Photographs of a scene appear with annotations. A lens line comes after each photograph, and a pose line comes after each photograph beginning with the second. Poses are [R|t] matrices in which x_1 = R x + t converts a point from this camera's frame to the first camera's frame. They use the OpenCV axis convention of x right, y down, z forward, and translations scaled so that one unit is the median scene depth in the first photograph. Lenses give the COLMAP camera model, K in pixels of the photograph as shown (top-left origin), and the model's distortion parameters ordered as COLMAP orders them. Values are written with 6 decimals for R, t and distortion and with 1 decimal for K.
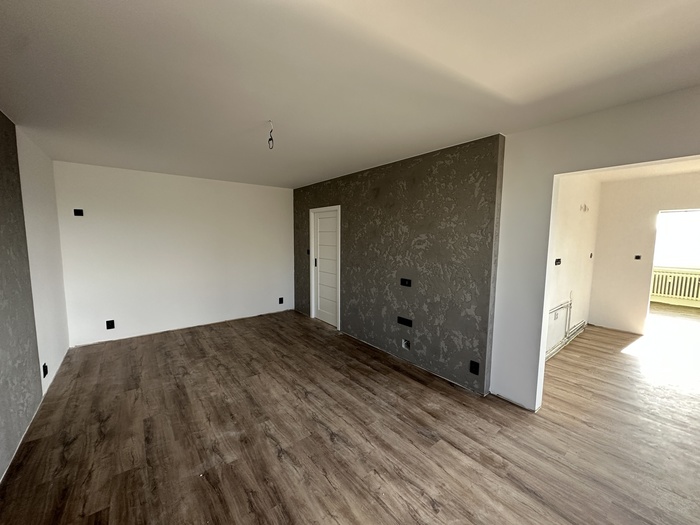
lens RADIAL K [[277.2, 0, 350.8], [0, 277.2, 263.8], [0, 0, 1]] dist [-0.002798, 0.000694]
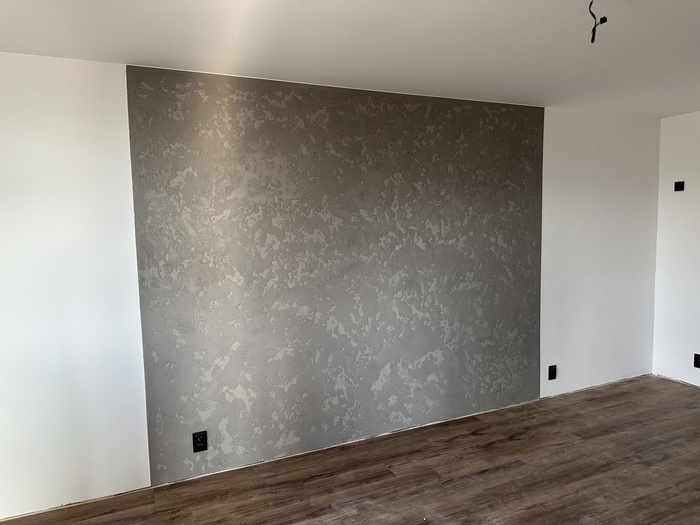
lens RADIAL K [[490.0, 0, 350.9], [0, 490.0, 266.4], [0, 0, 1]] dist [0.077139, -0.094294]
pose [[-0.235839, 0.082959, -0.968245, 0.495834], [-0.077615, 0.991559, 0.103862, -0.062323], [0.968688, 0.099645, -0.227410, 0.599343]]
